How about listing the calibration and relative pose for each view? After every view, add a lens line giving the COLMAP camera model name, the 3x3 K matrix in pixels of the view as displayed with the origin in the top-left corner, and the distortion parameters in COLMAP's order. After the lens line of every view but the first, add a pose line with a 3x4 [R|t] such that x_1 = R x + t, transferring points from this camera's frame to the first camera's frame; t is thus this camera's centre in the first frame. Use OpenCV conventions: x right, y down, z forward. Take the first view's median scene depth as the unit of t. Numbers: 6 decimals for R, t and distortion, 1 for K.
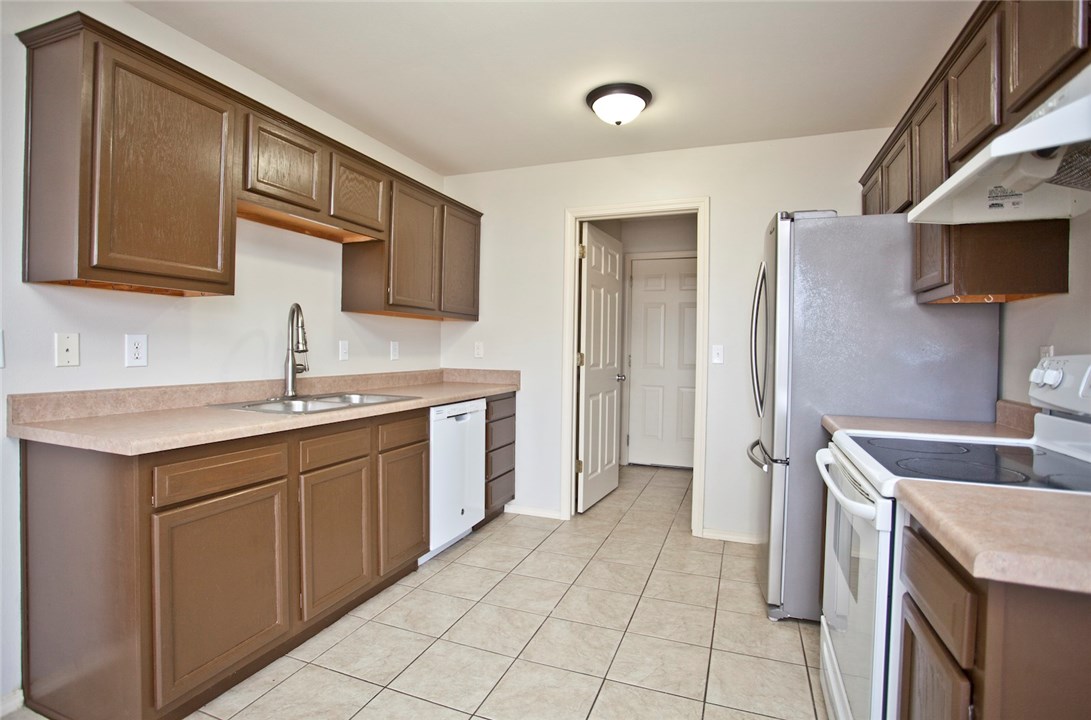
lens RADIAL K [[520.9, 0, 546.0], [0, 520.9, 356.2], [0, 0, 1]] dist [-0.100597, 0.038909]
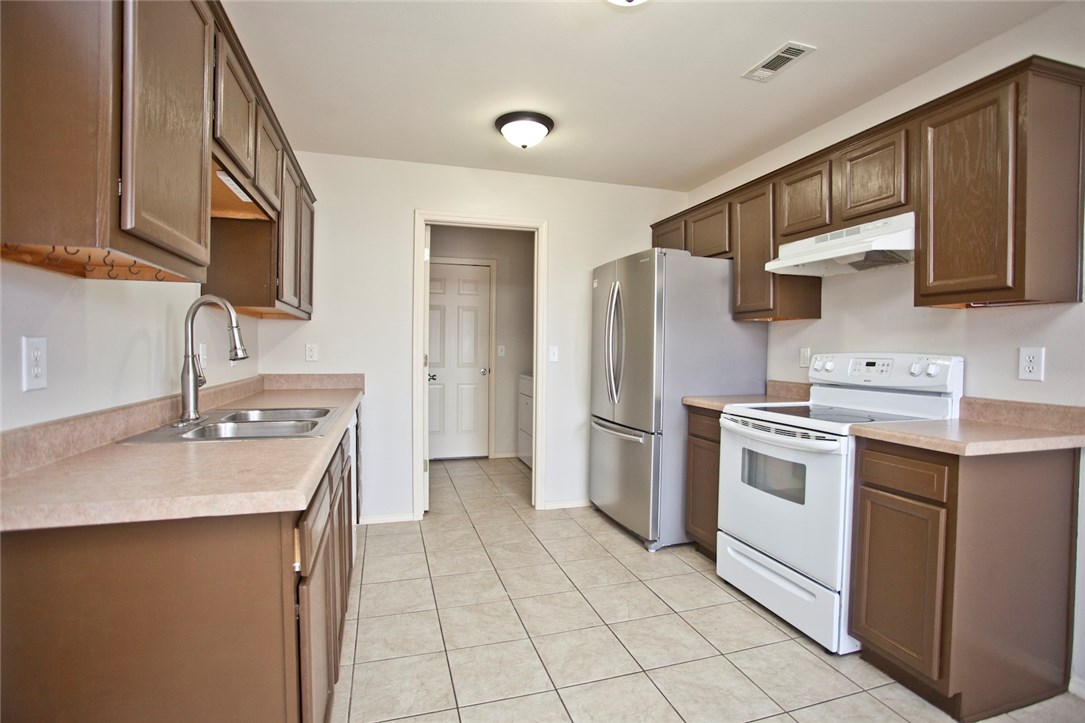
lens RADIAL K [[513.5, 0, 542.5], [0, 513.5, 361.5], [0, 0, 1]] dist [-0.057957, 0.001503]
pose [[0.785447, -0.023237, 0.618493, -0.519628], [0.012623, 0.999689, 0.021528, -0.014200], [-0.618801, -0.009102, 0.785495, 0.101157]]
